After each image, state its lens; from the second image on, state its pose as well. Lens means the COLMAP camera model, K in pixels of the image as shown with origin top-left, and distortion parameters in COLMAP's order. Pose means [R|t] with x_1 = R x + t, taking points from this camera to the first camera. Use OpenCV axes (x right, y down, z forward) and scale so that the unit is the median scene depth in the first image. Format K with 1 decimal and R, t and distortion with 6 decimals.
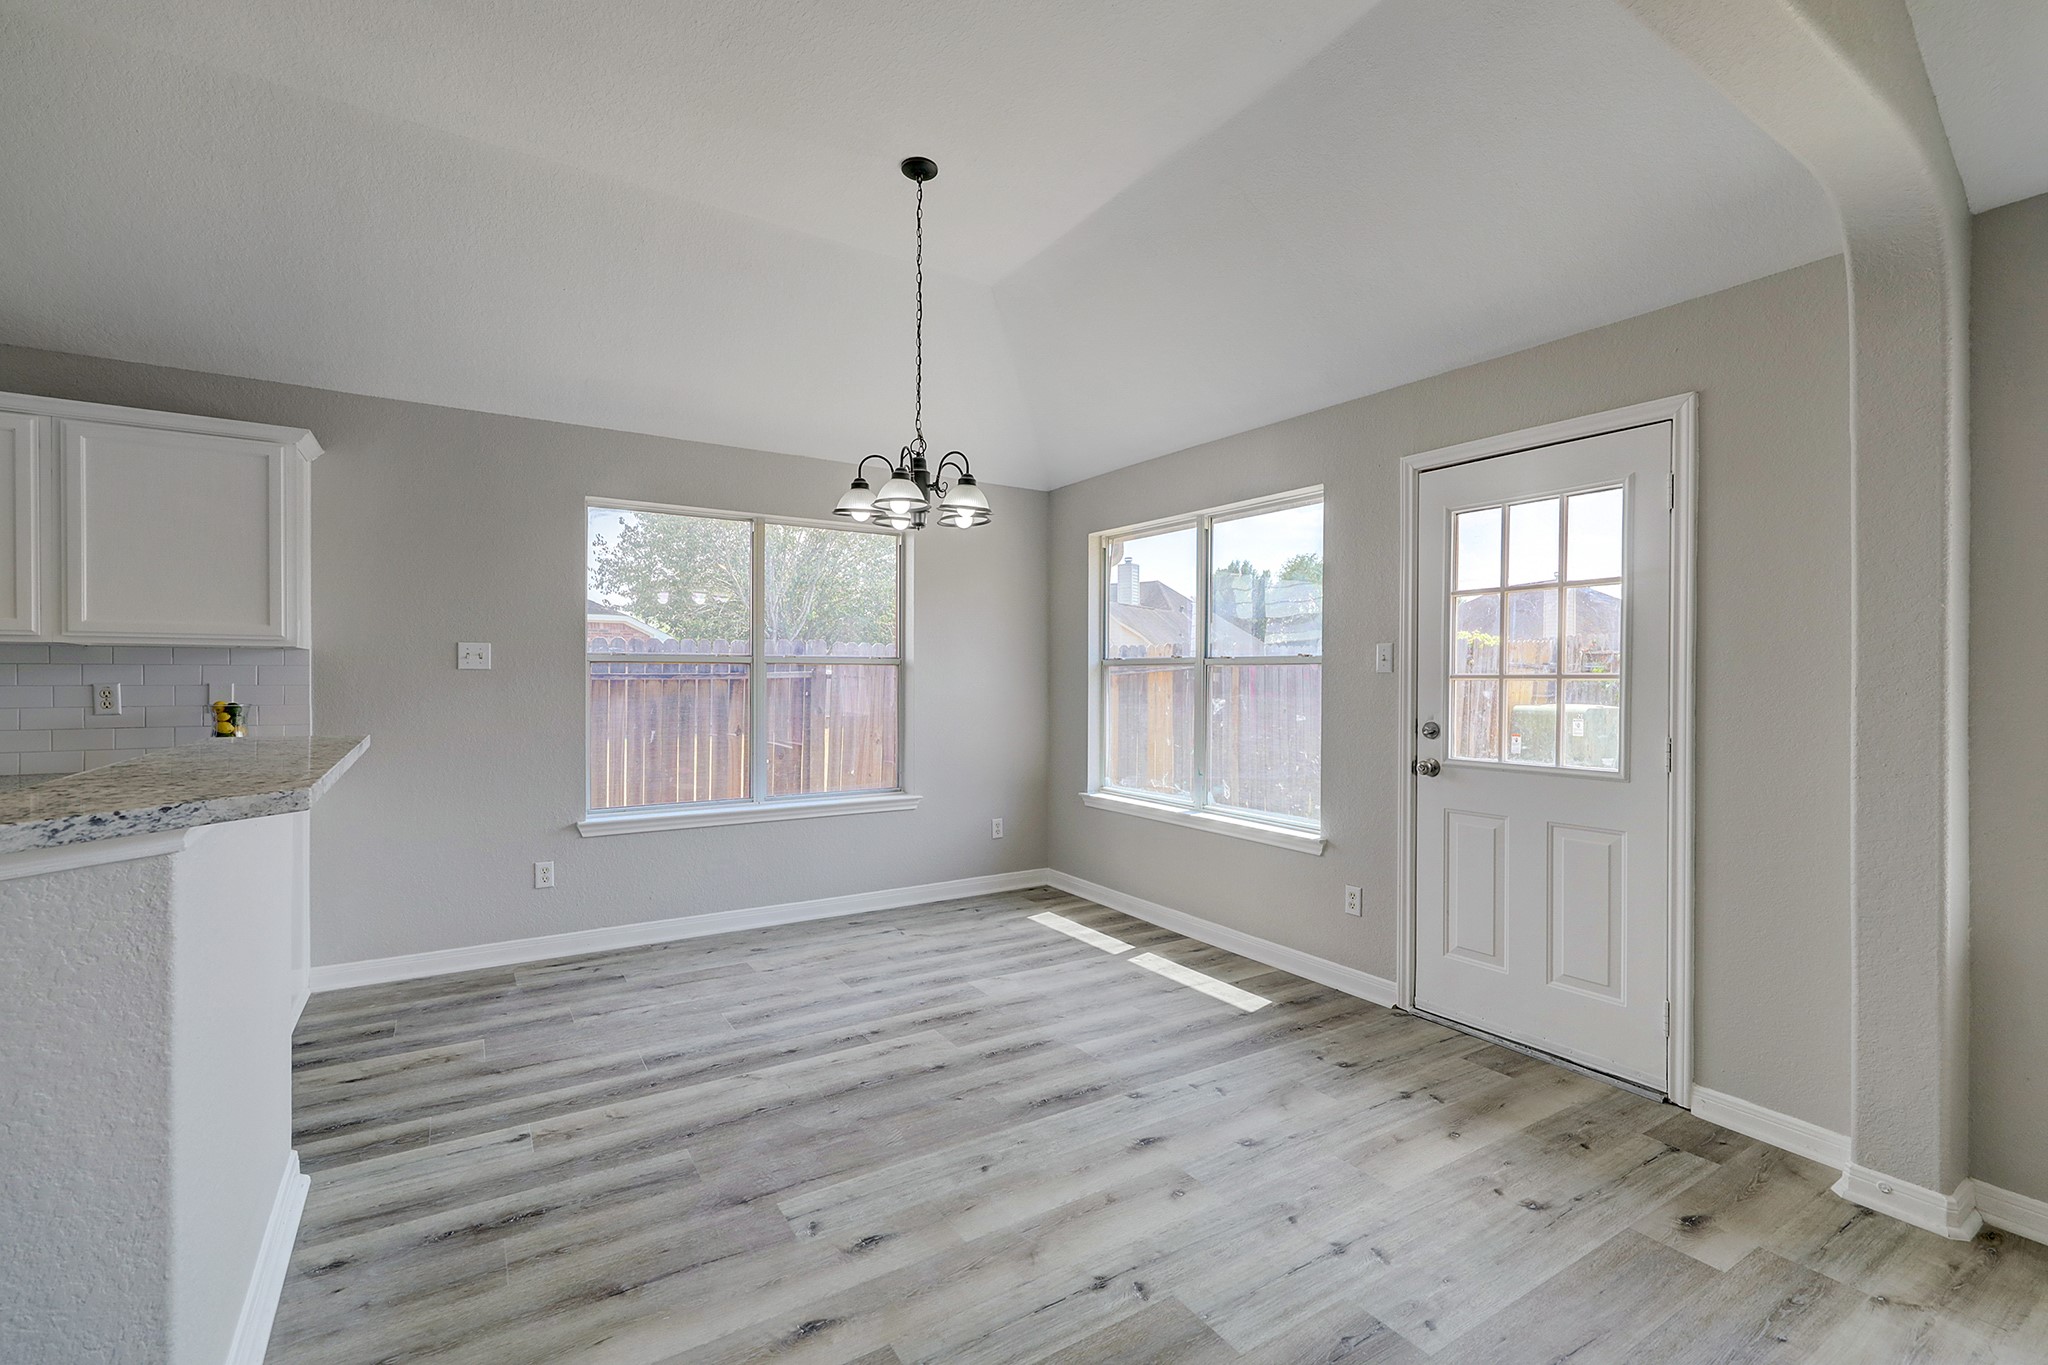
lens RADIAL K [[856.4, 0, 1043.7], [0, 856.4, 678.3], [0, 0, 1]] dist [0.007655, 0.000591]
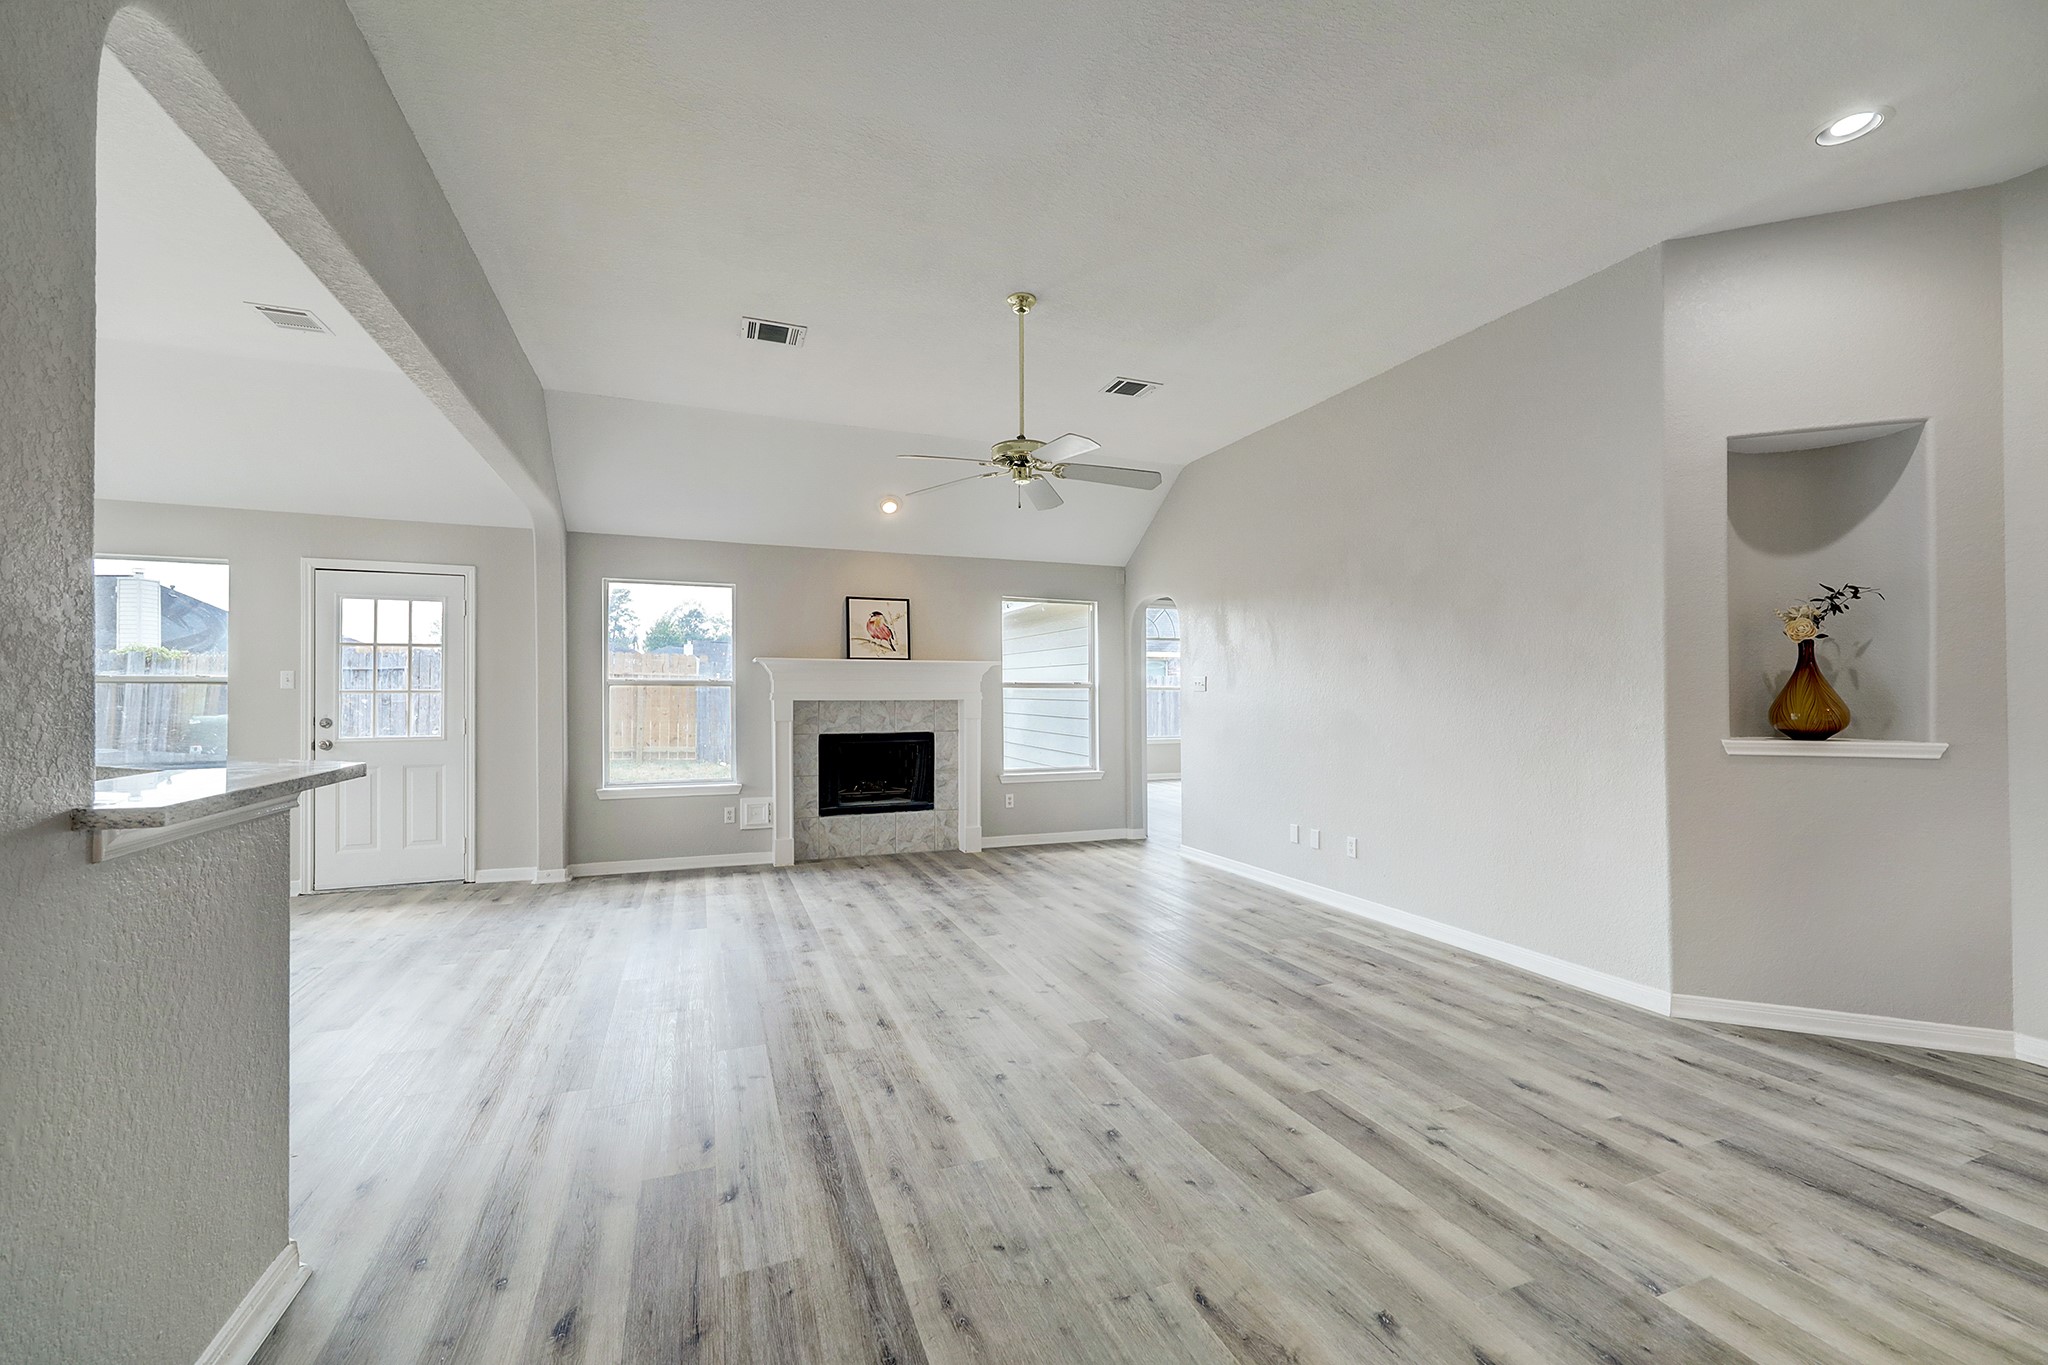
lens RADIAL K [[856.4, 0, 1012.2], [0, 856.4, 686.4], [0, 0, 1]] dist [0.007655, 0.000591]
pose [[0.211564, -0.004749, 0.977353, -0.991574], [0.005118, 0.999980, 0.003751, -0.012869], [-0.977351, 0.004208, 0.211584, -0.737307]]
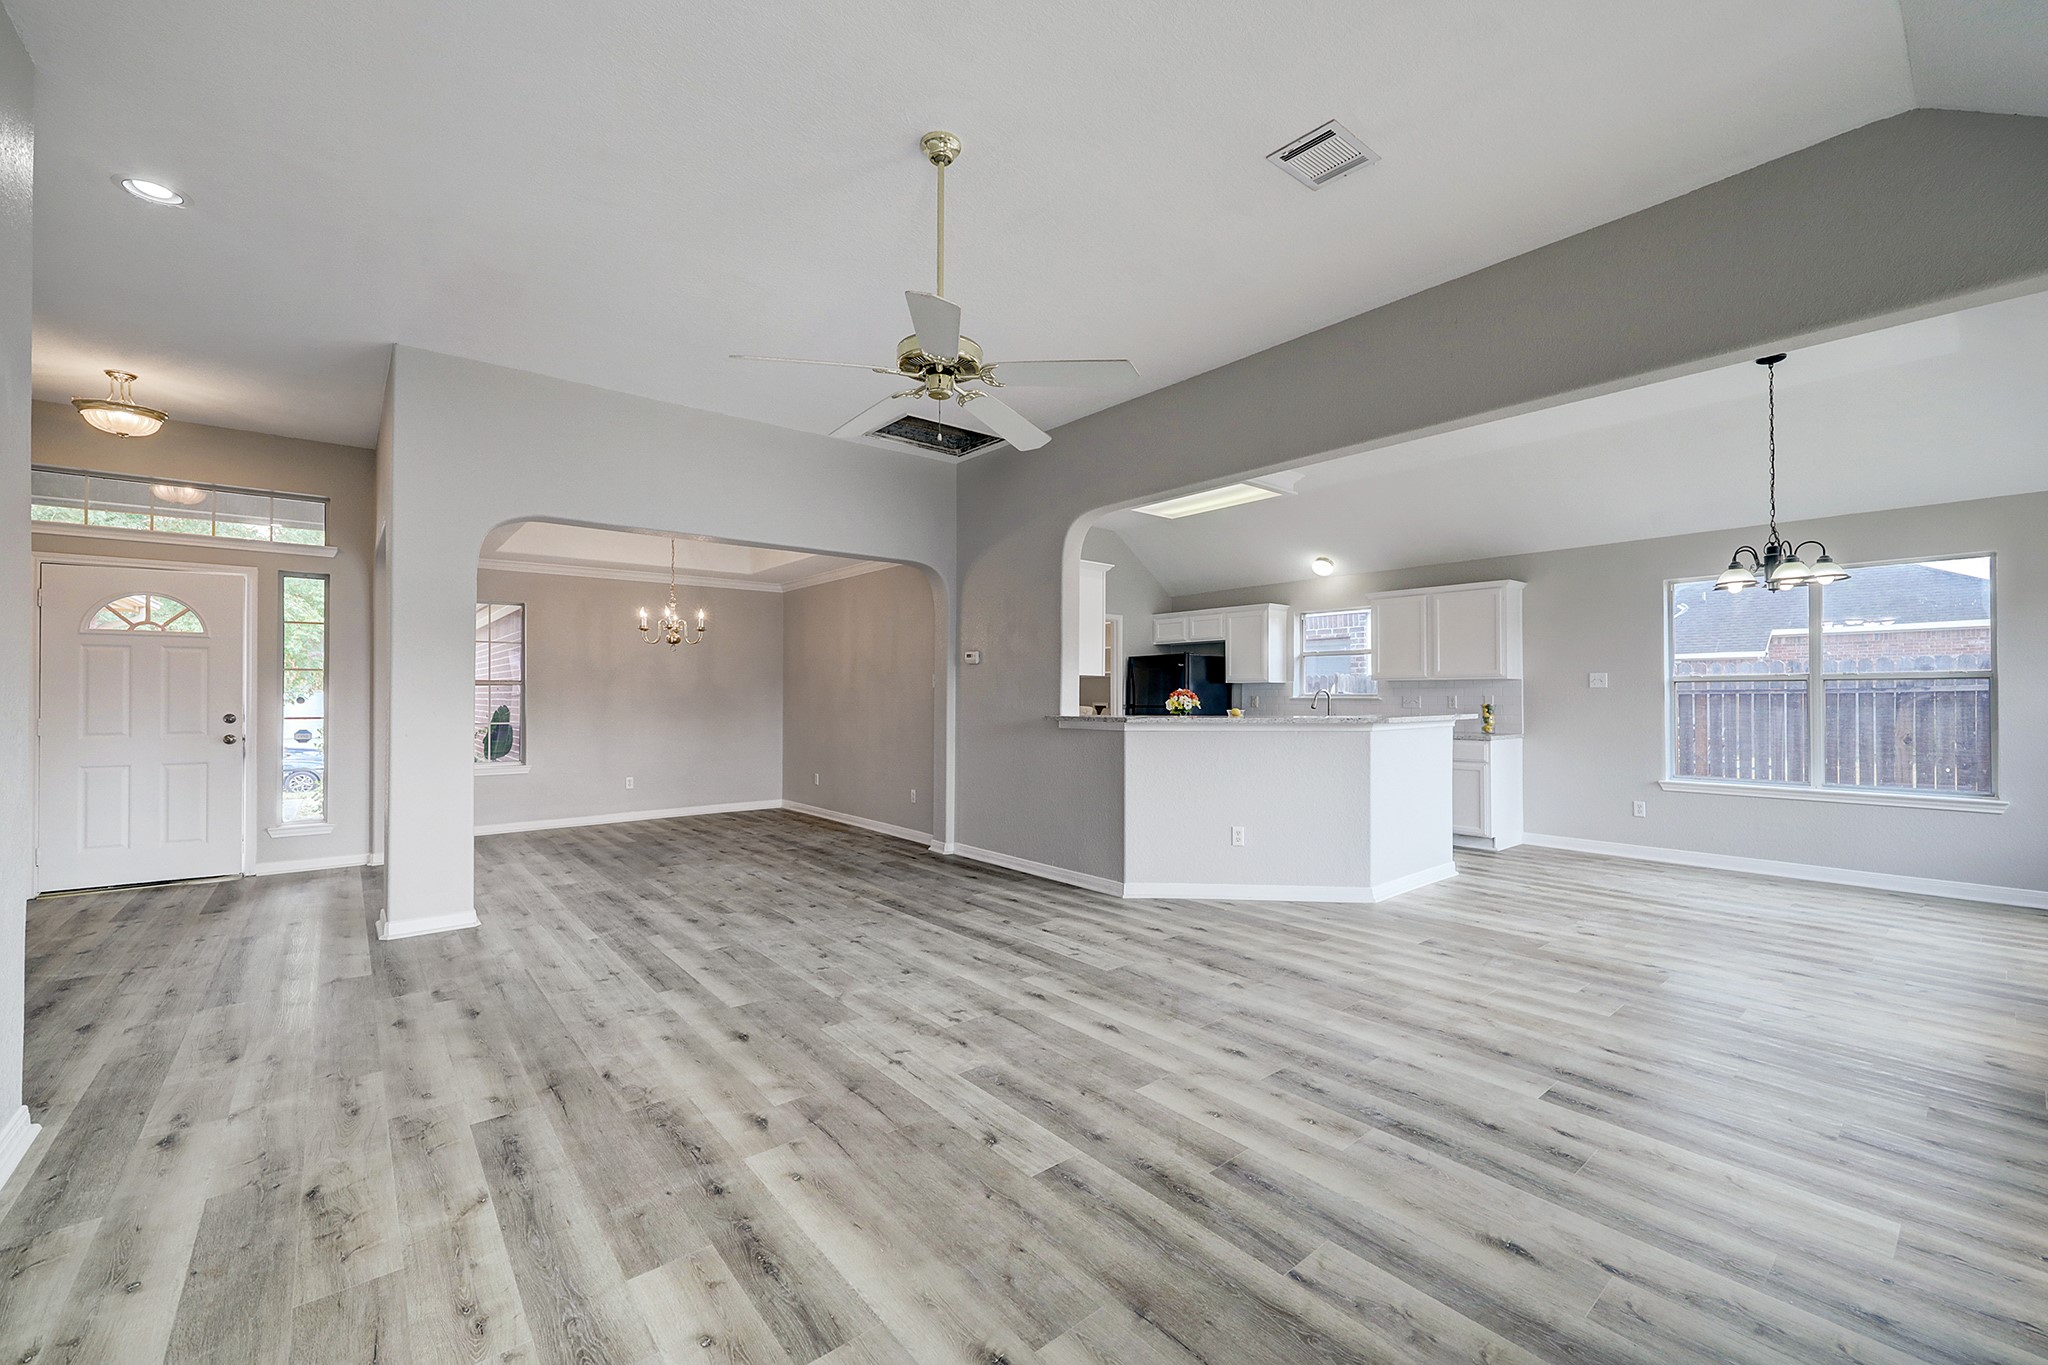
lens RADIAL K [[856.4, 0, 1006.2], [0, 856.4, 684.8], [0, 0, 1]] dist [0.007655, 0.000591]
pose [[0.088931, -0.021291, -0.995810, 1.254110], [0.002946, 0.999773, -0.021112, 0.022360], [0.996033, -0.001056, 0.088974, -0.483043]]
